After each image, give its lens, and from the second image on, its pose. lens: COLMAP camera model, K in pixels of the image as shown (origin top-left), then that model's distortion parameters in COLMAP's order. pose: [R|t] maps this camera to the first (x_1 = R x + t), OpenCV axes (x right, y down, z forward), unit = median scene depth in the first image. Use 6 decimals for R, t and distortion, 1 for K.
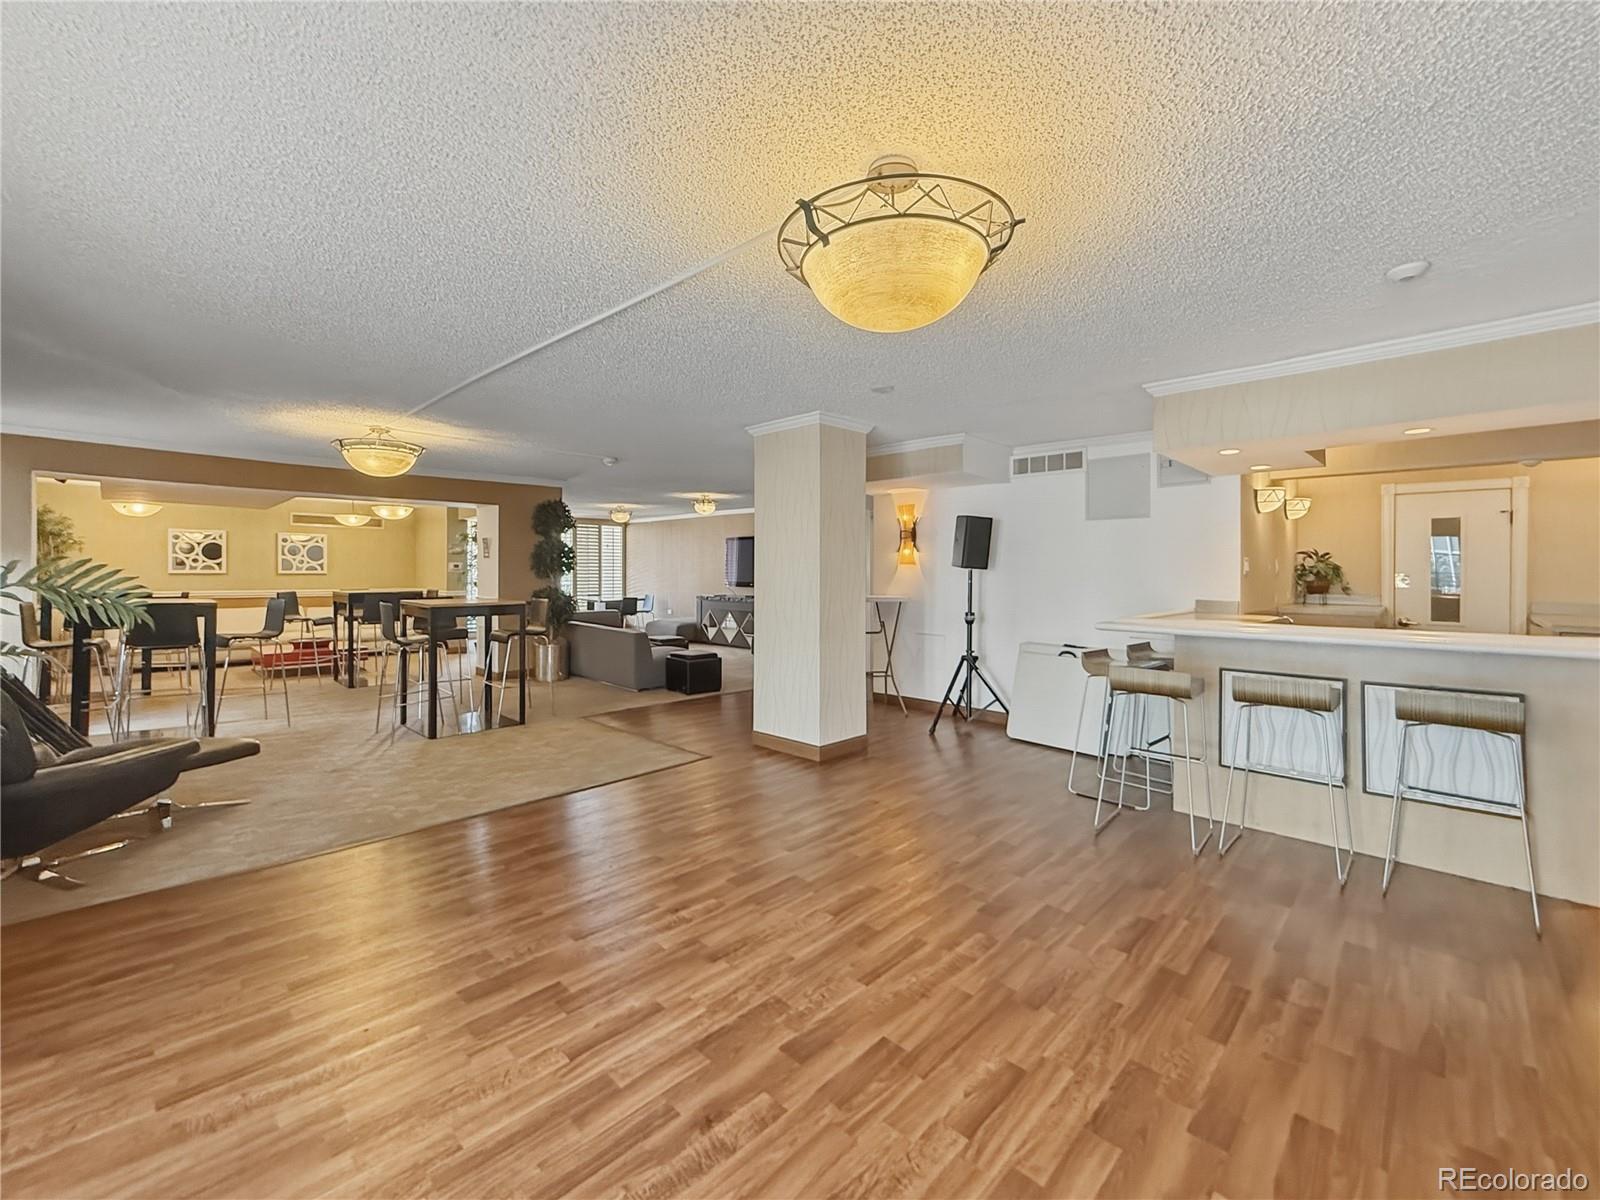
lens RADIAL K [[661.3, 0, 800.0], [0, 661.3, 573.9], [0, 0, 1]] dist [0.000624, 0.000217]
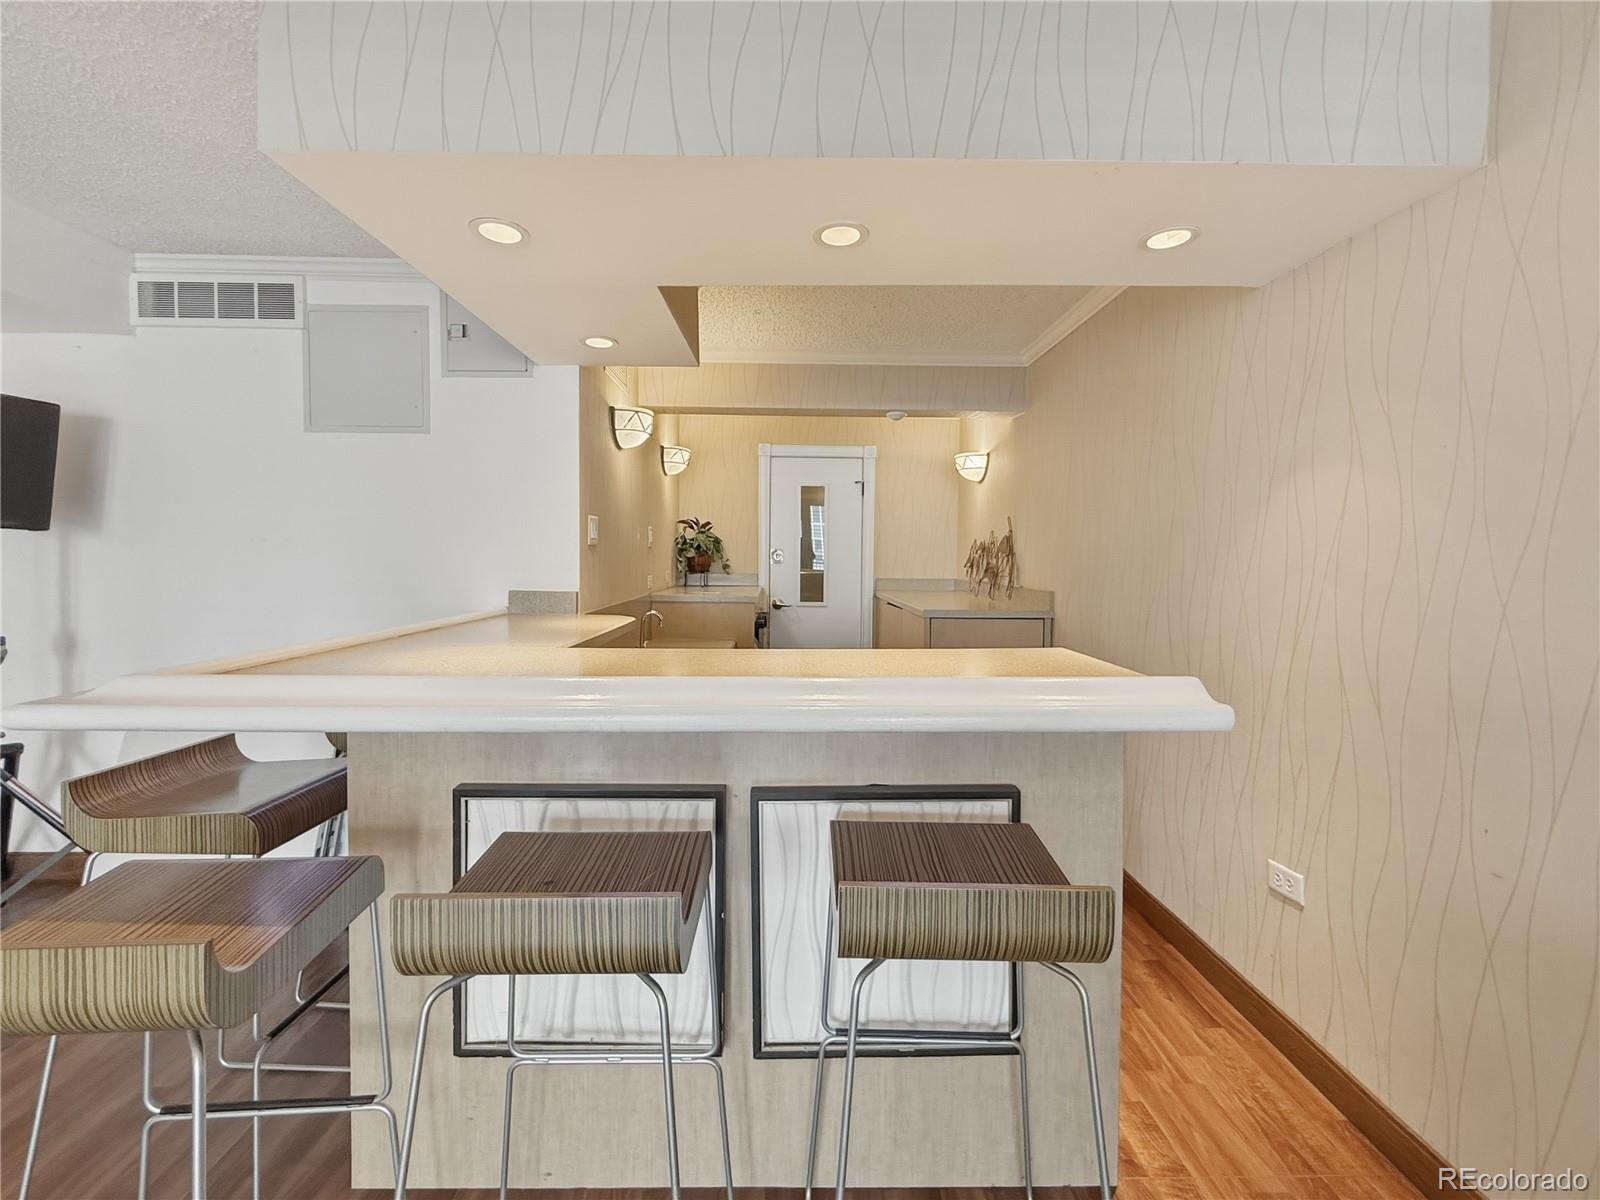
lens RADIAL K [[661.3, 0, 800.0], [0, 661.3, 573.9], [0, 0, 1]] dist [0.000624, 0.000217]
pose [[0.697355, -0.020053, 0.716446, 0.336948], [-0.002201, 0.999544, 0.030119, 0.007466], [-0.716723, -0.022581, 0.696992, 0.405548]]
